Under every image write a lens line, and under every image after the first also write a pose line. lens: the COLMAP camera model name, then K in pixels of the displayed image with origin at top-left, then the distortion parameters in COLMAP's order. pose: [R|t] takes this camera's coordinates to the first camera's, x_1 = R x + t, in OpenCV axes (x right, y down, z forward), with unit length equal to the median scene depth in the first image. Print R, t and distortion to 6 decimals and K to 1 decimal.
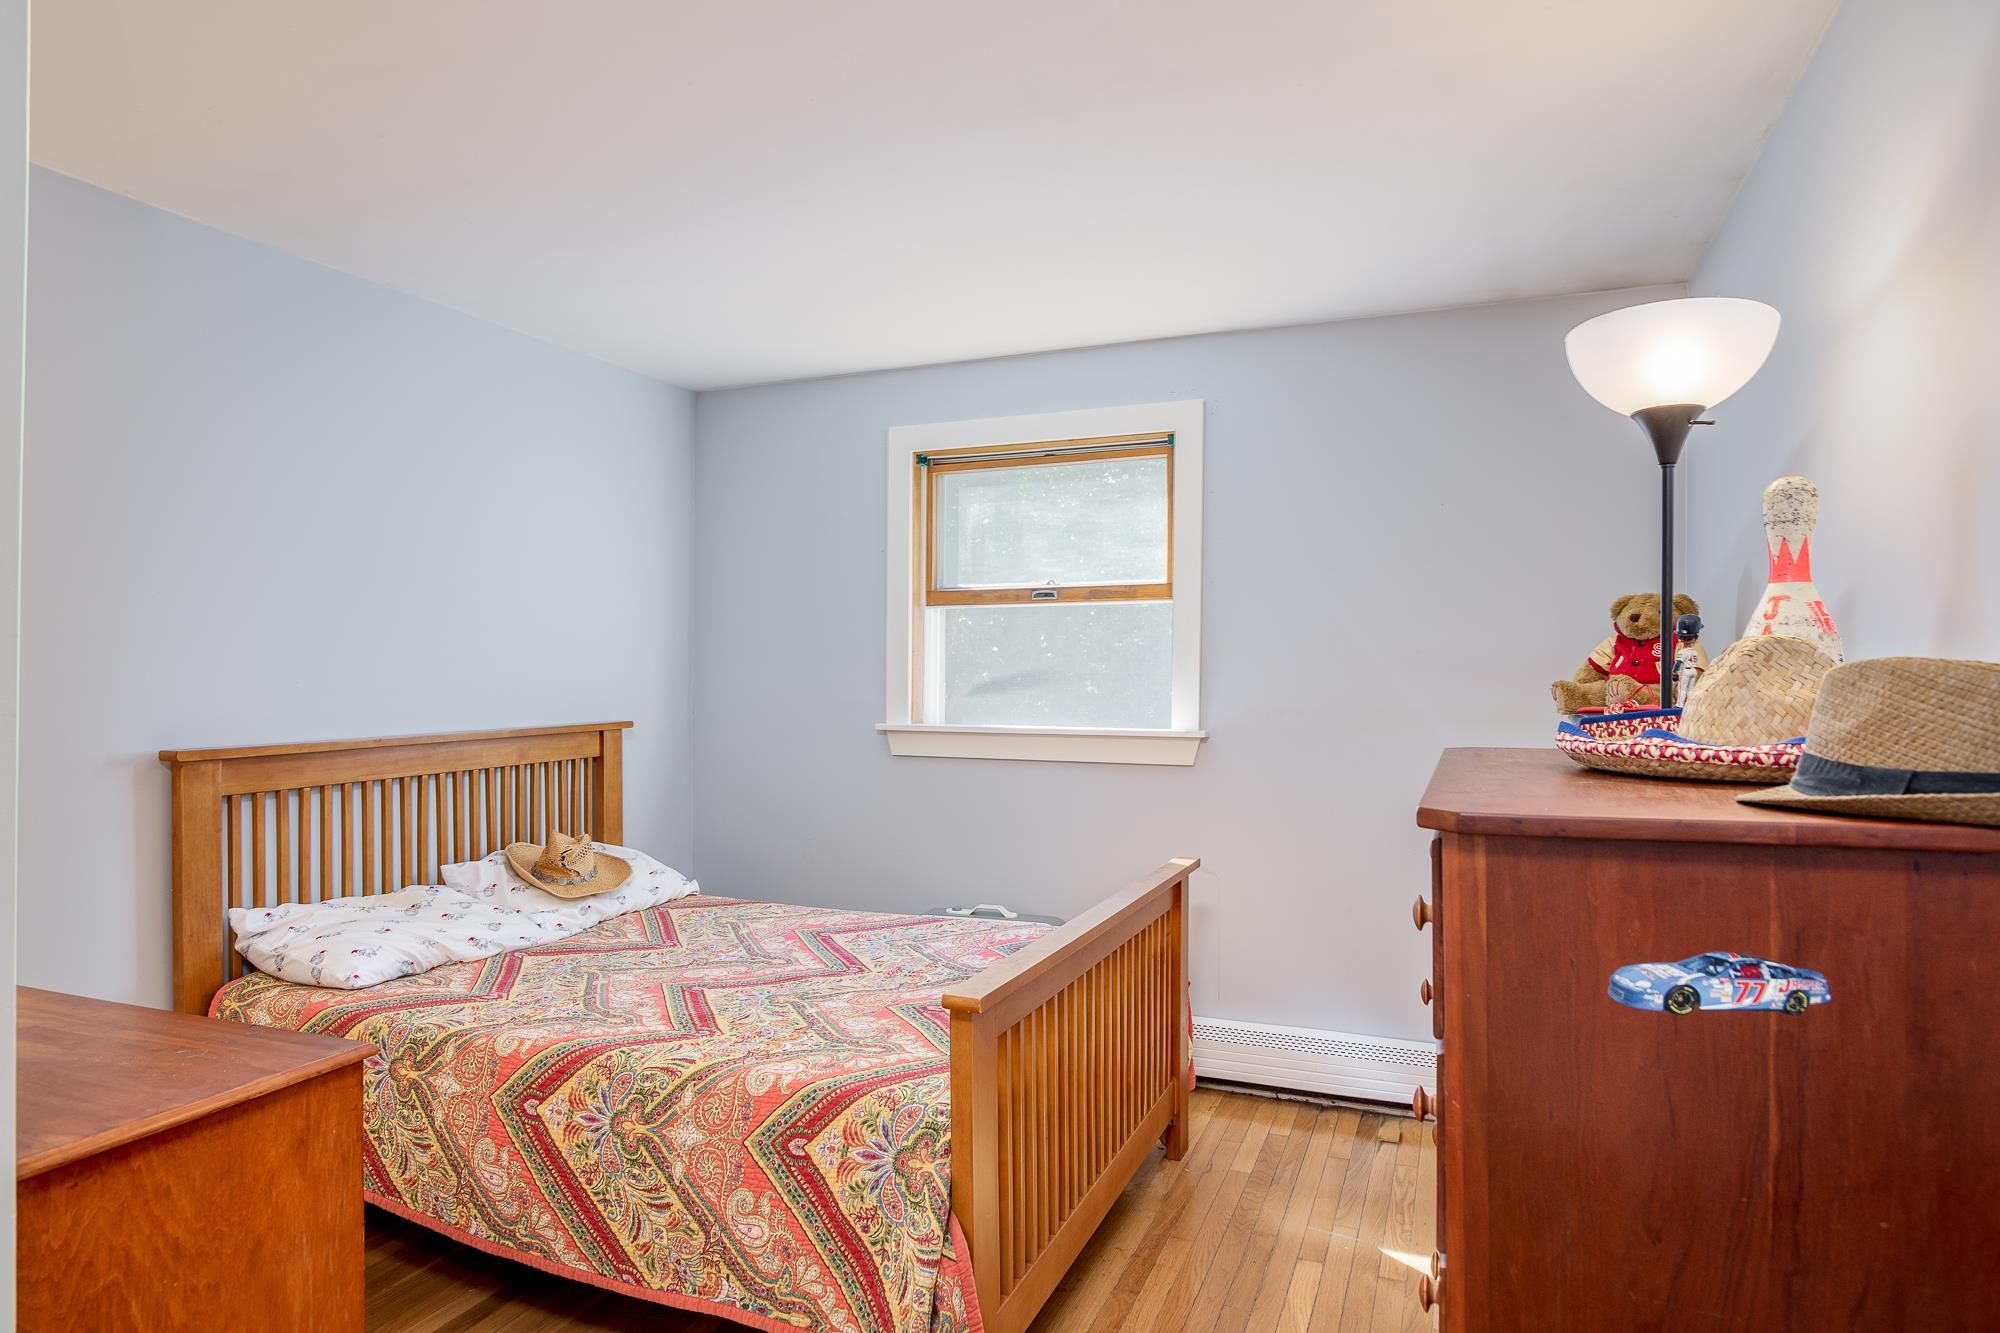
lens RADIAL K [[1109.4, 0, 1001.7], [0, 1109.4, 674.5], [0, 0, 1]] dist [0.001003, -0.001211]
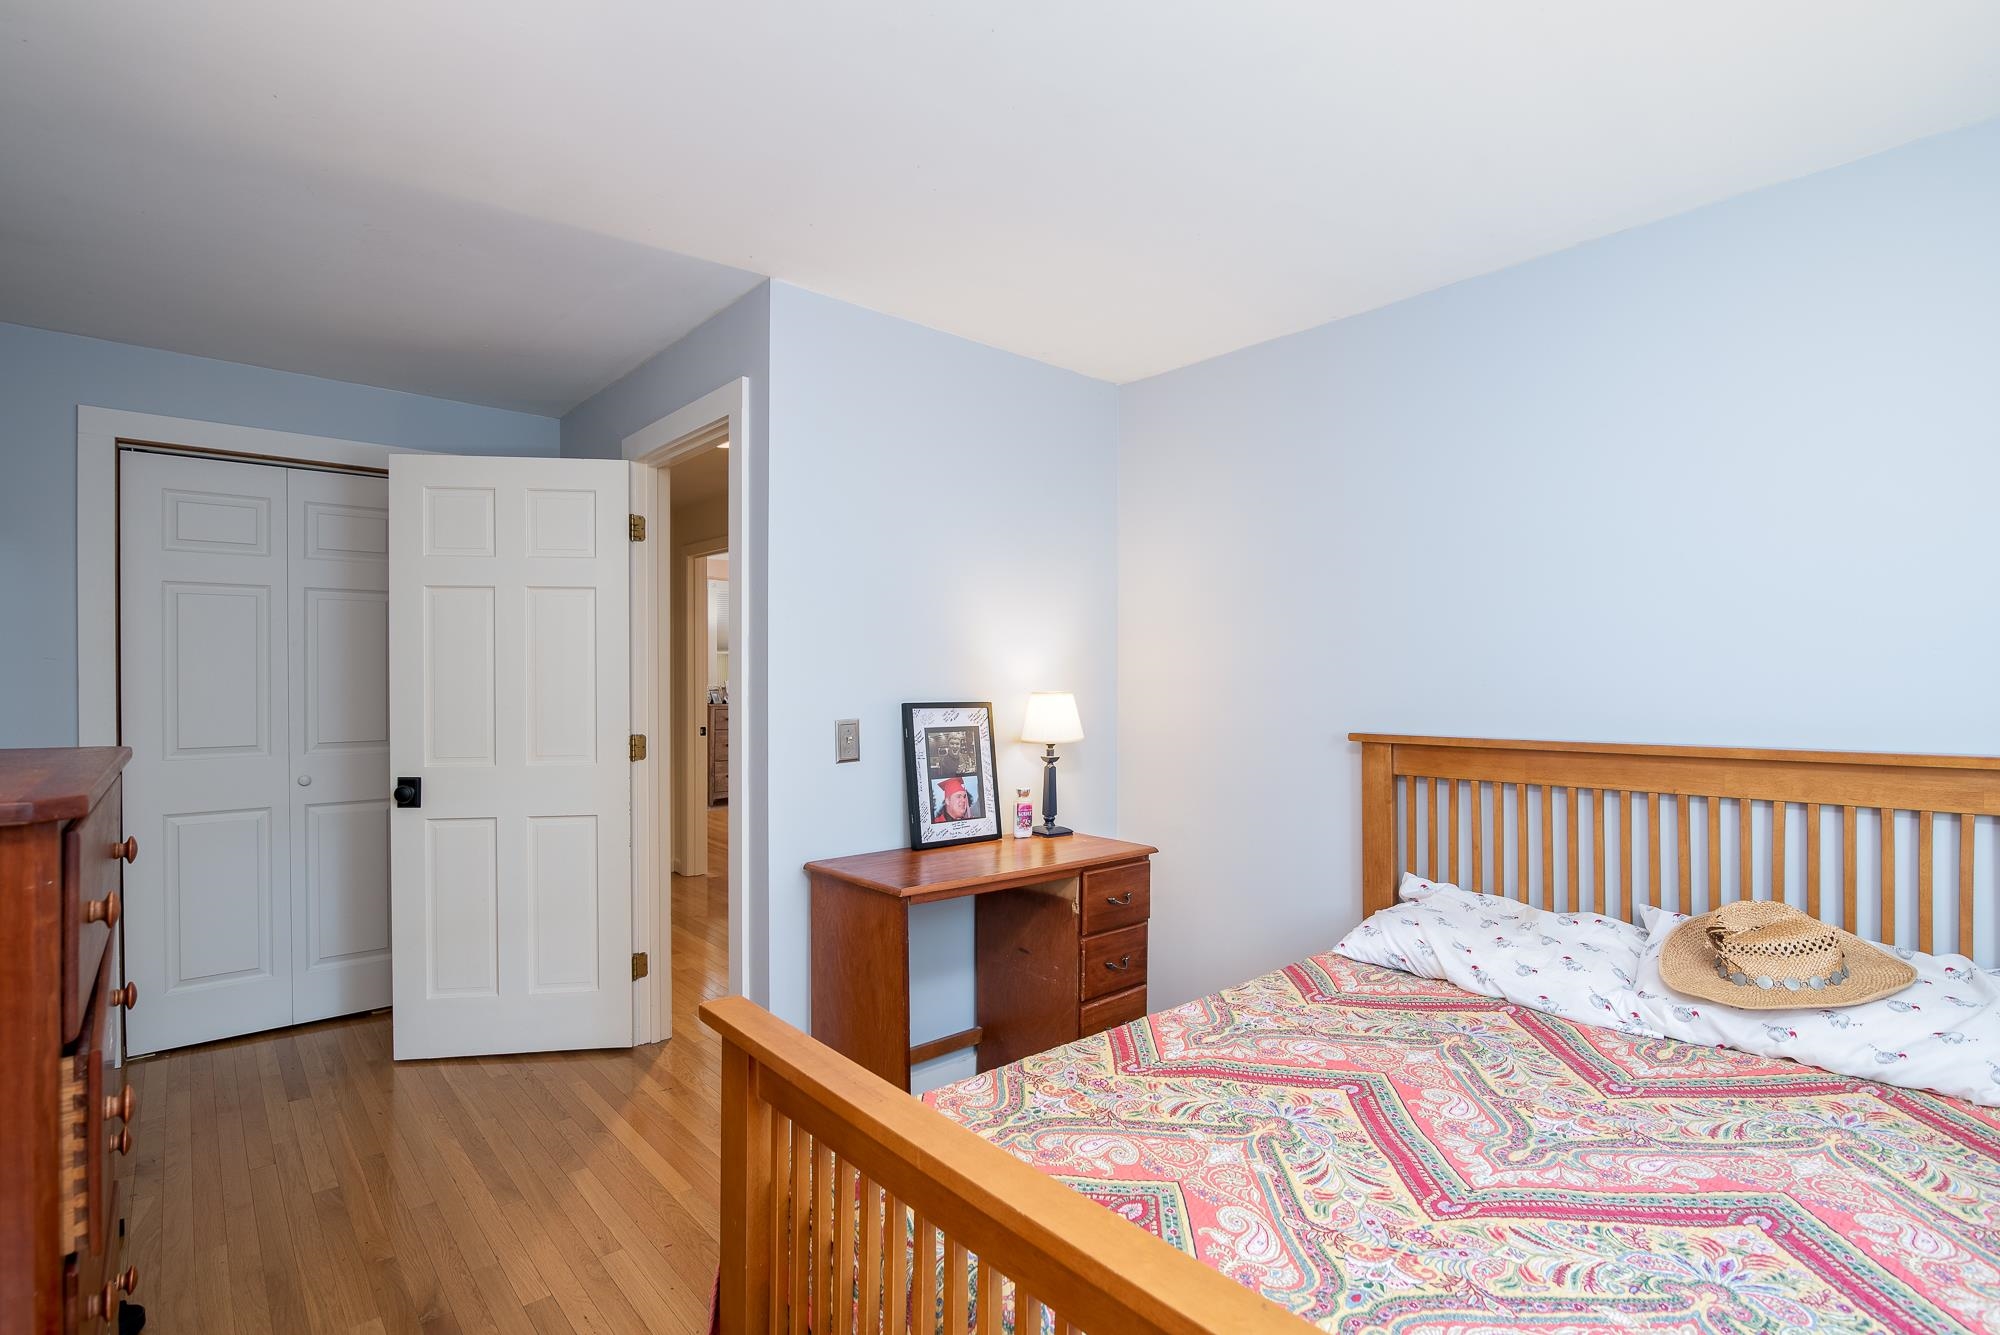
lens RADIAL K [[953.4, 0, 999.7], [0, 953.4, 670.2], [0, 0, 1]] dist [-0.020433, 0.001052]
pose [[-0.440744, -0.011100, -0.897564, 0.402659], [0.001376, 0.999914, -0.013041, 0.009545], [0.897632, -0.006982, -0.440691, 1.063127]]
